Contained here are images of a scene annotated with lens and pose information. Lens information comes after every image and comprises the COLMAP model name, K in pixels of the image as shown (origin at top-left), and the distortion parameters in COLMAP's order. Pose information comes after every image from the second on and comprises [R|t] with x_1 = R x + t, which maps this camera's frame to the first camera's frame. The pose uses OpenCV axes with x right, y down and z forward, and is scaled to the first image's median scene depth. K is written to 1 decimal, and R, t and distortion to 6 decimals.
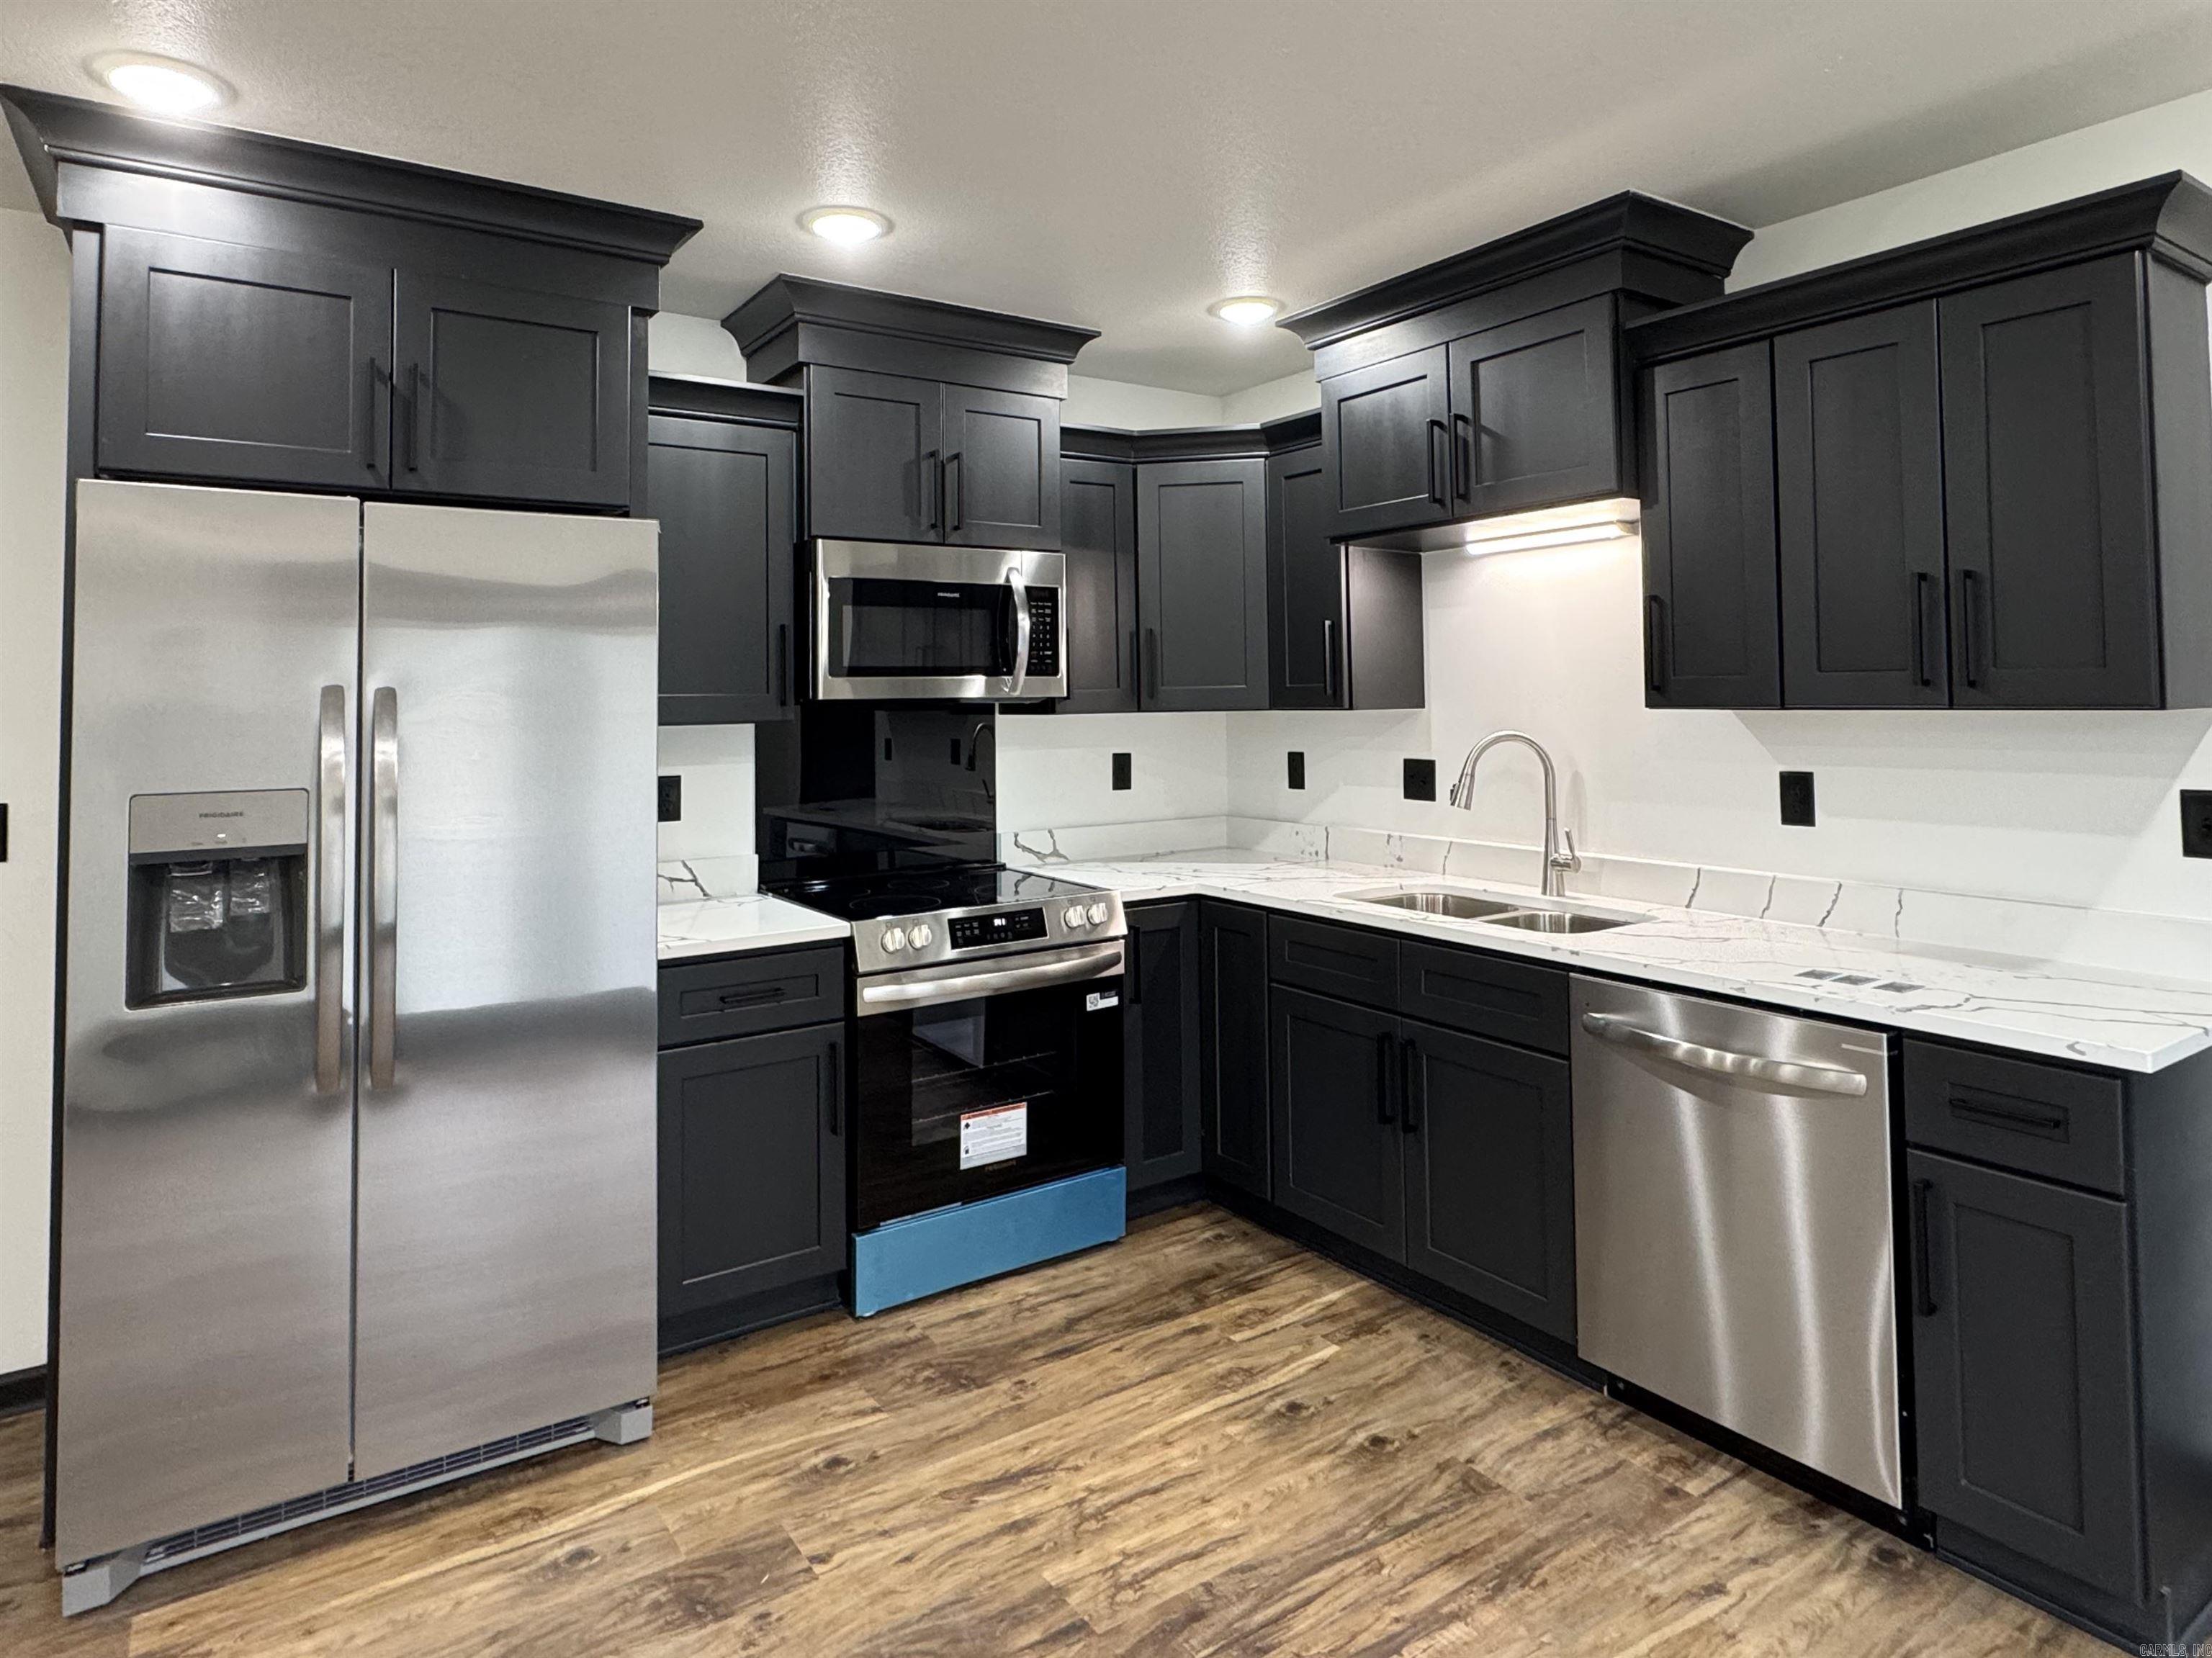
lens RADIAL K [[1301.9, 0, 1123.9], [0, 1301.9, 728.8], [0, 0, 1]] dist [-0.000551, -0.001219]
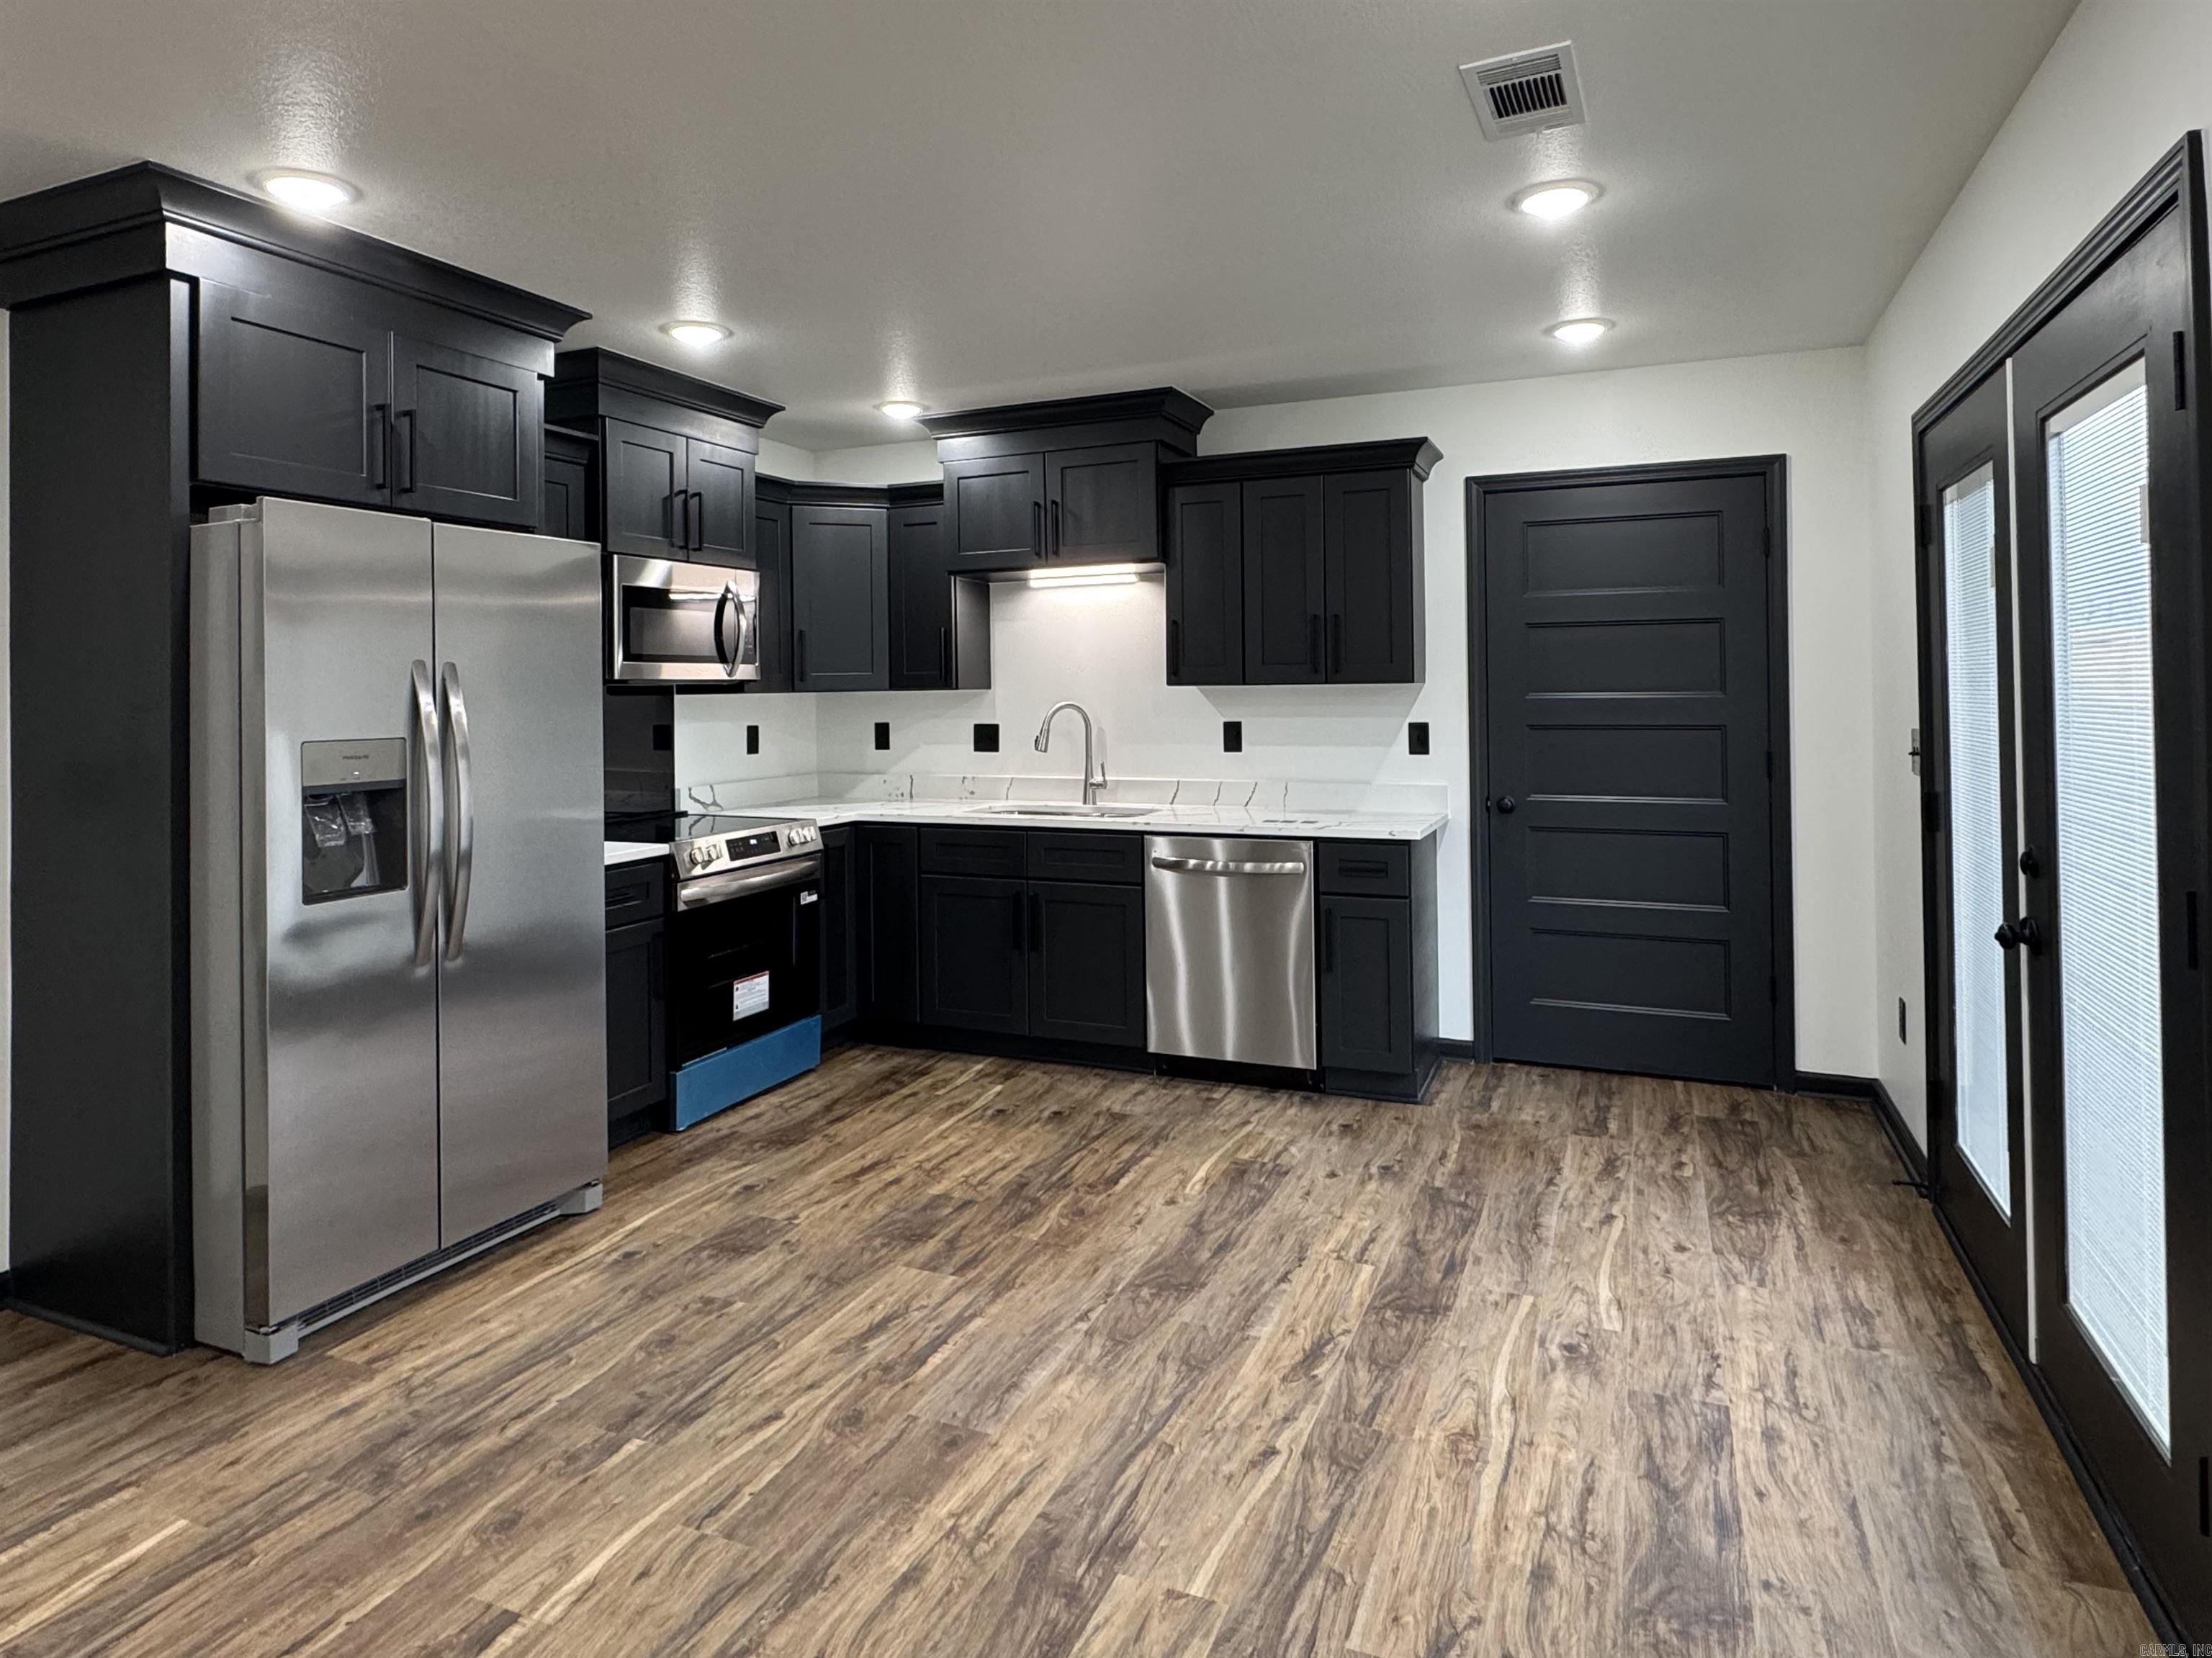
lens RADIAL K [[1301.9, 0, 1101.2], [0, 1301.9, 830.2], [0, 0, 1]] dist [-0.000551, -0.001219]
pose [[0.841424, -0.055058, 0.537563, -0.537450], [0.014115, 0.996696, 0.079988, 0.031474], [-0.540191, -0.059716, 0.839421, -0.368381]]
